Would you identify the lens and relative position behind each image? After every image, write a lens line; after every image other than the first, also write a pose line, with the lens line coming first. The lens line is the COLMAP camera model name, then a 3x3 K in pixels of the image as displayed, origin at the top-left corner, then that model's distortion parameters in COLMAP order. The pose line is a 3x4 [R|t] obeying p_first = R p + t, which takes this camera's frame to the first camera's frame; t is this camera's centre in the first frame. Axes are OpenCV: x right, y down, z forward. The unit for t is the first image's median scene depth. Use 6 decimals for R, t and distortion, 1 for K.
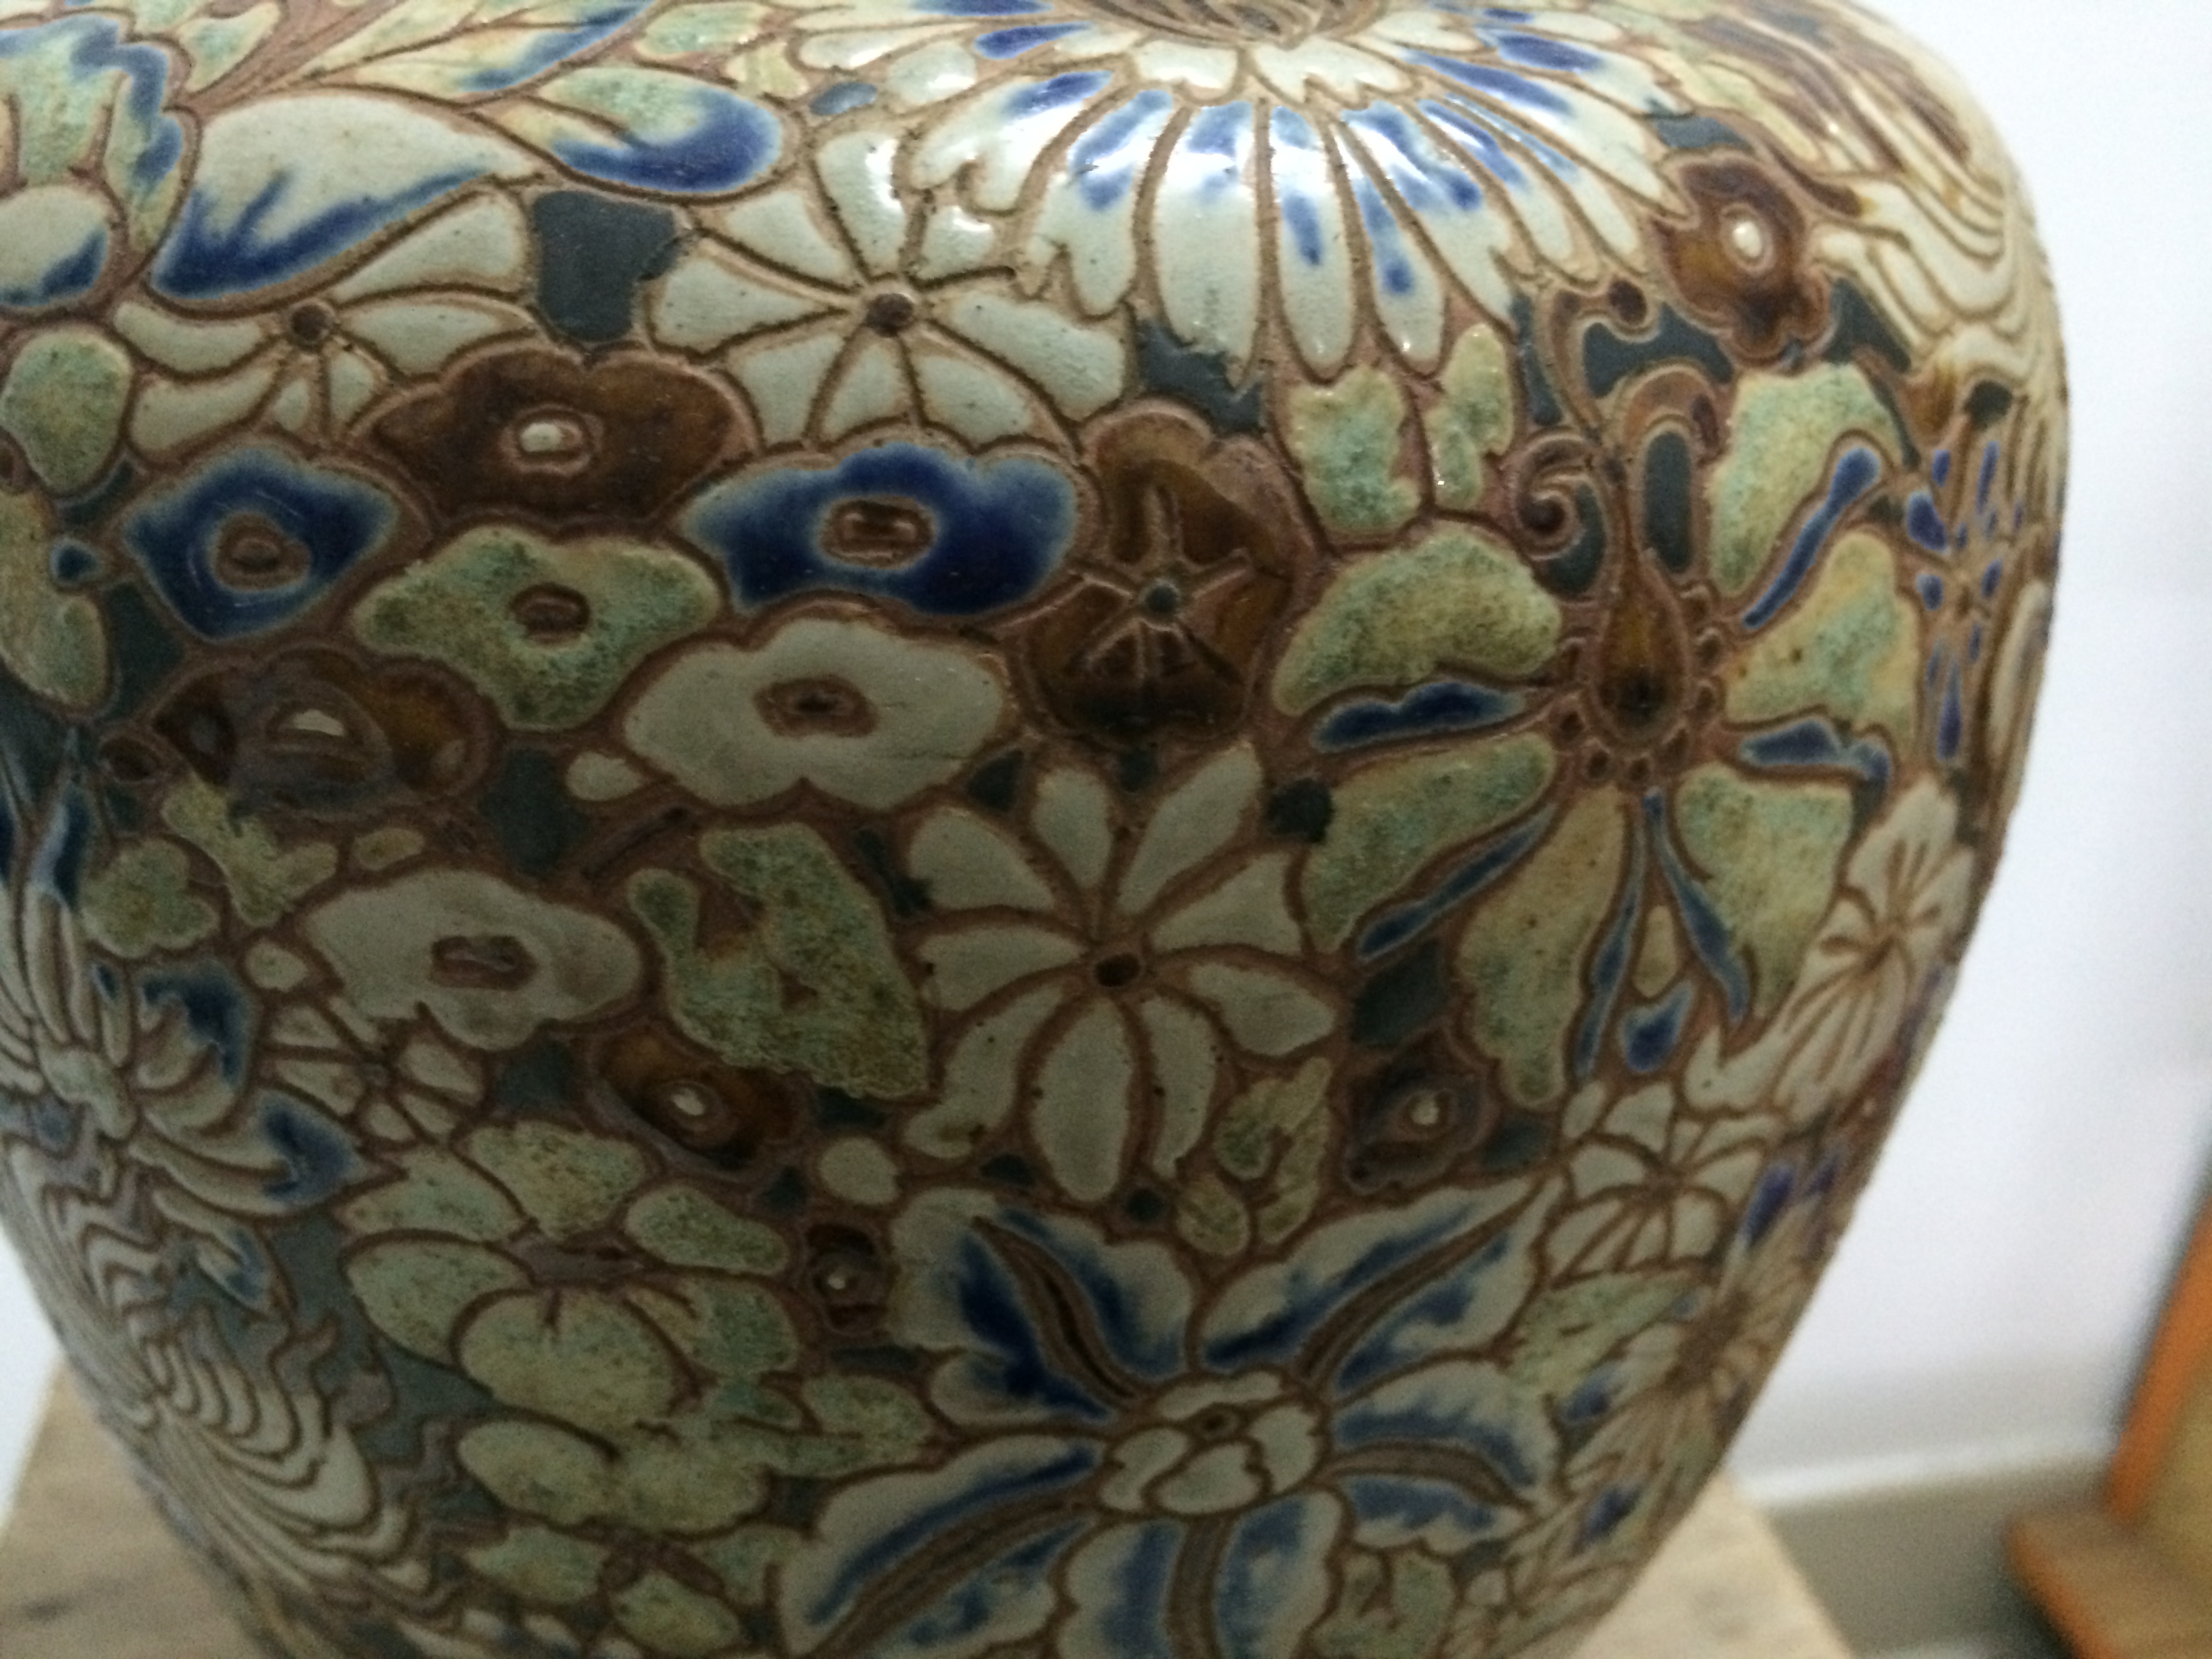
lens RADIAL K [[1980.1, 0, 1119.1], [0, 1980.1, 824.5], [0, 0, 1]] dist [0.020388, -0.047553]
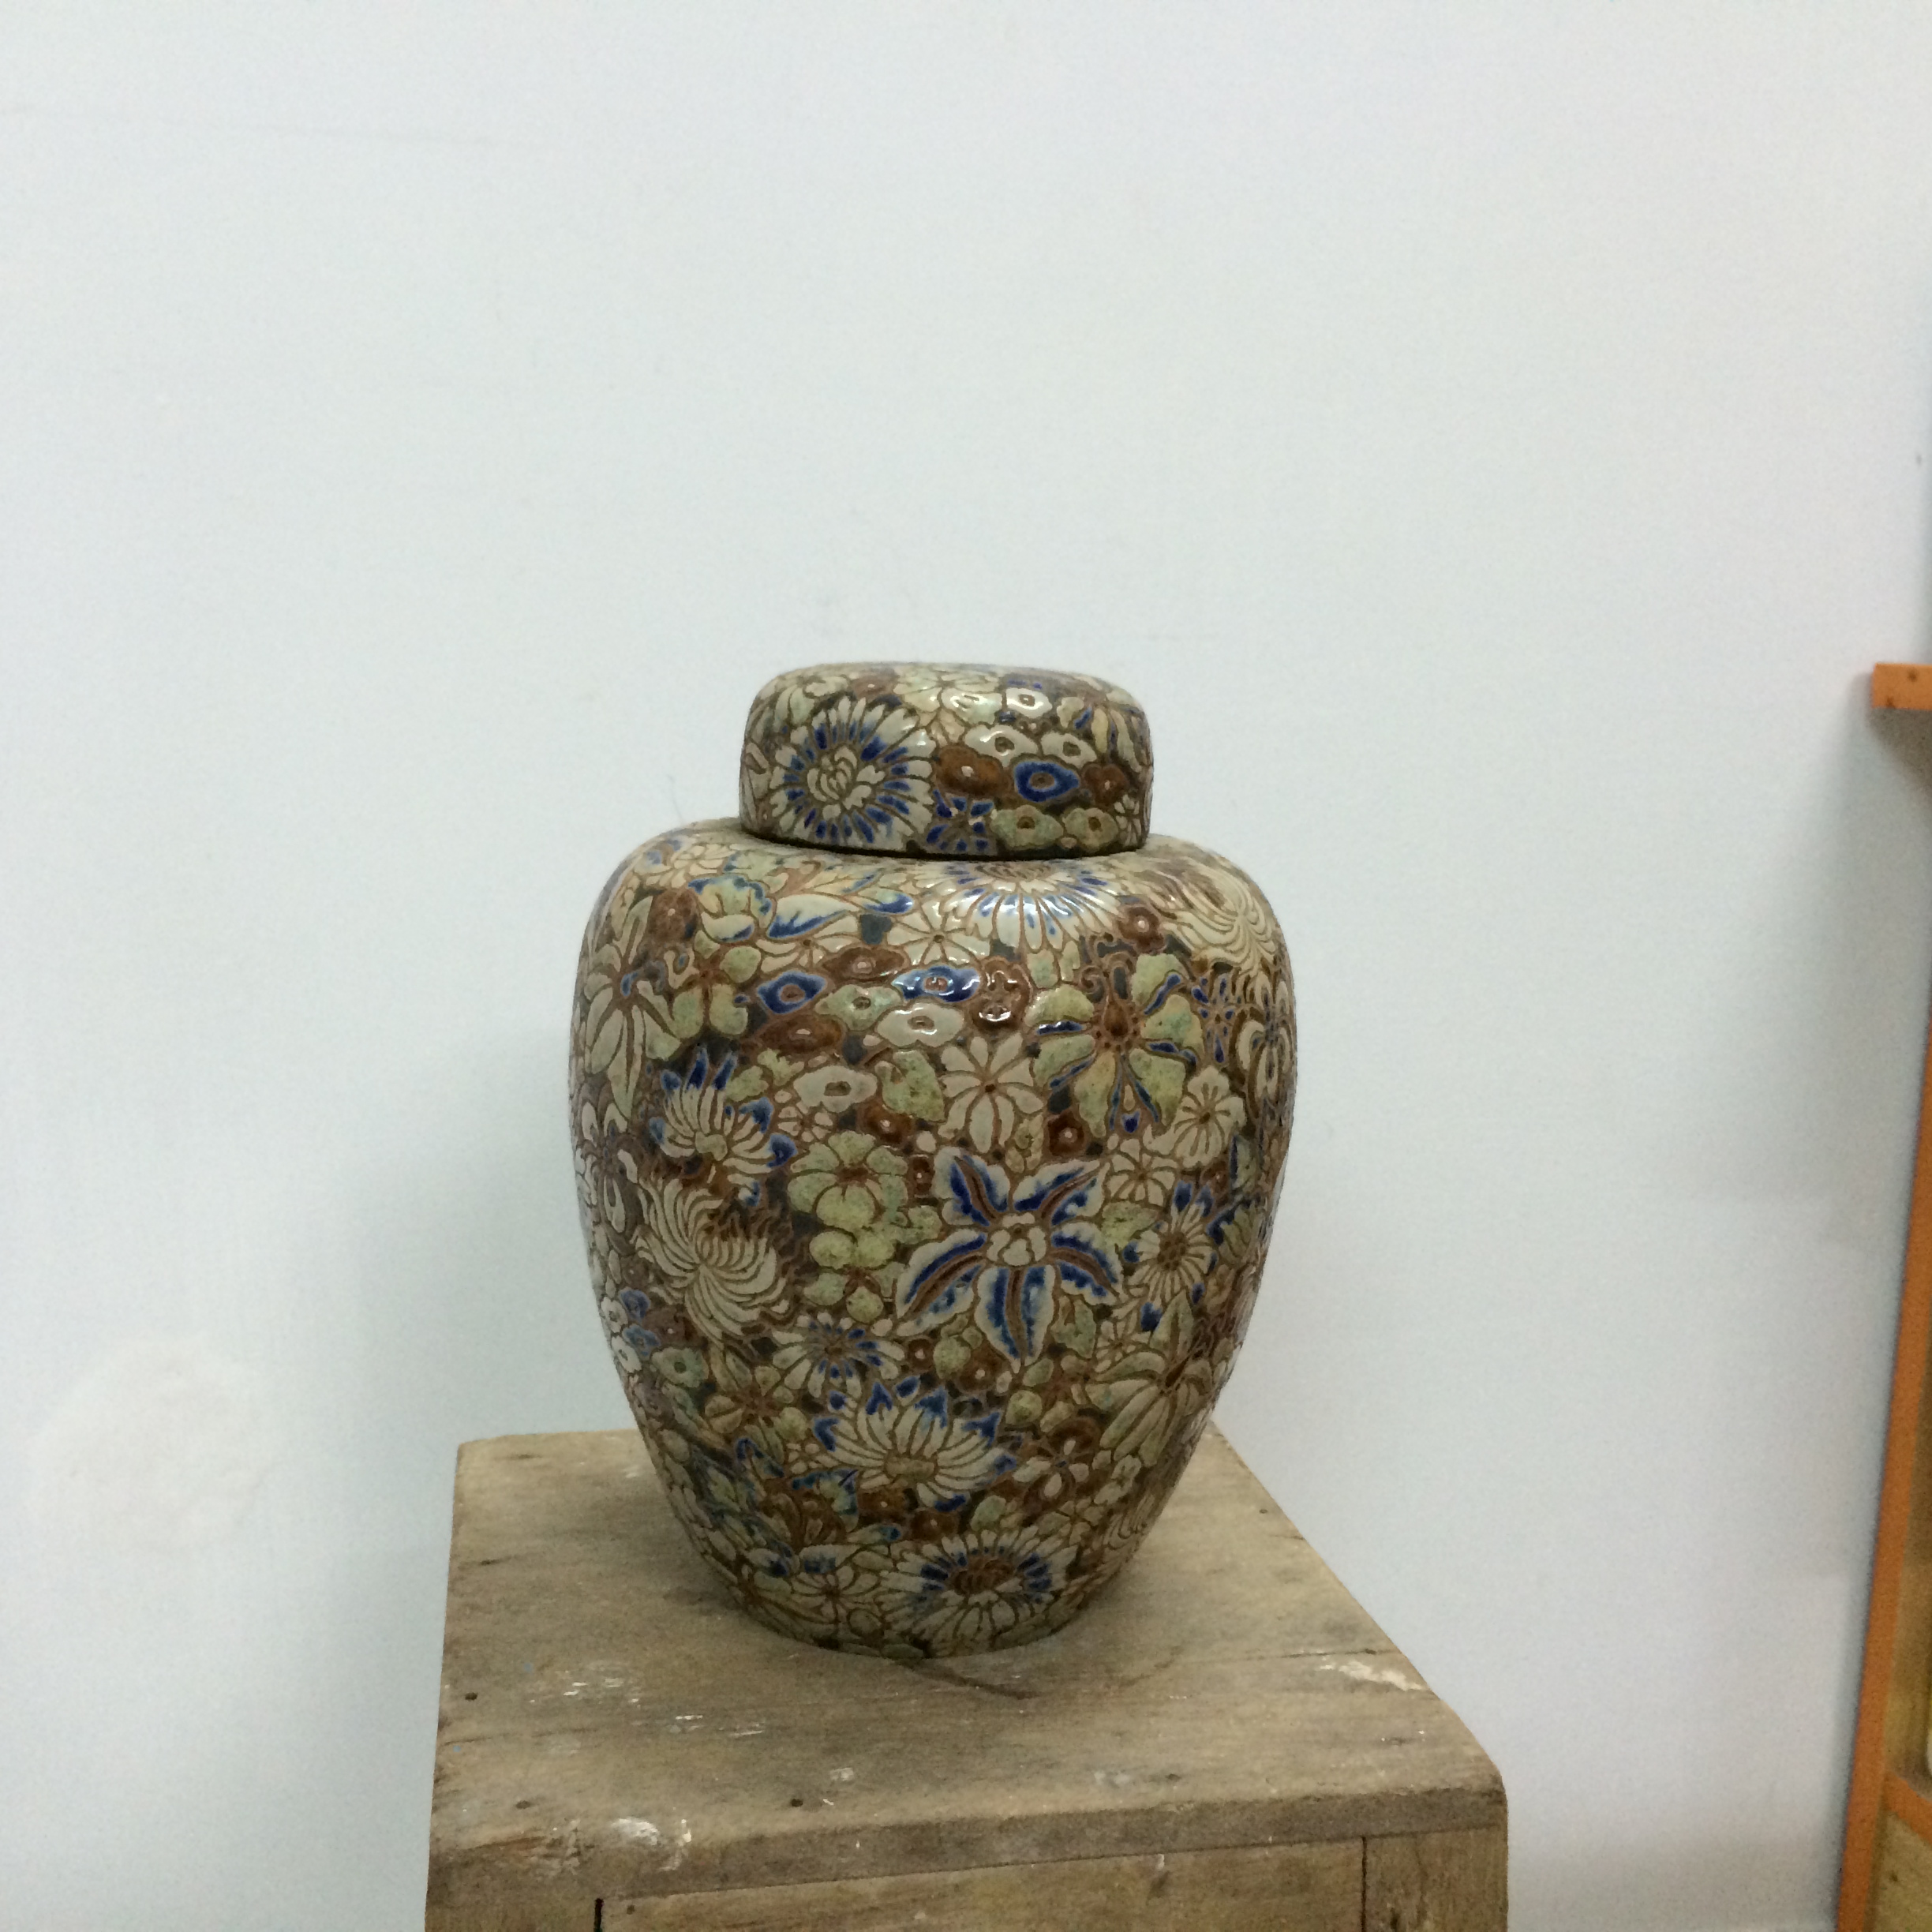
lens RADIAL K [[3082.8, 0, 965.8], [0, 3082.8, 965.5], [0, 0, 1]] dist [-0.007900, 0.000000]
pose [[0.999840, -0.007754, -0.016091, 0.053587], [0.002355, 0.950231, -0.311536, 1.793764], [0.017705, 0.311448, 0.950098, -5.101338]]
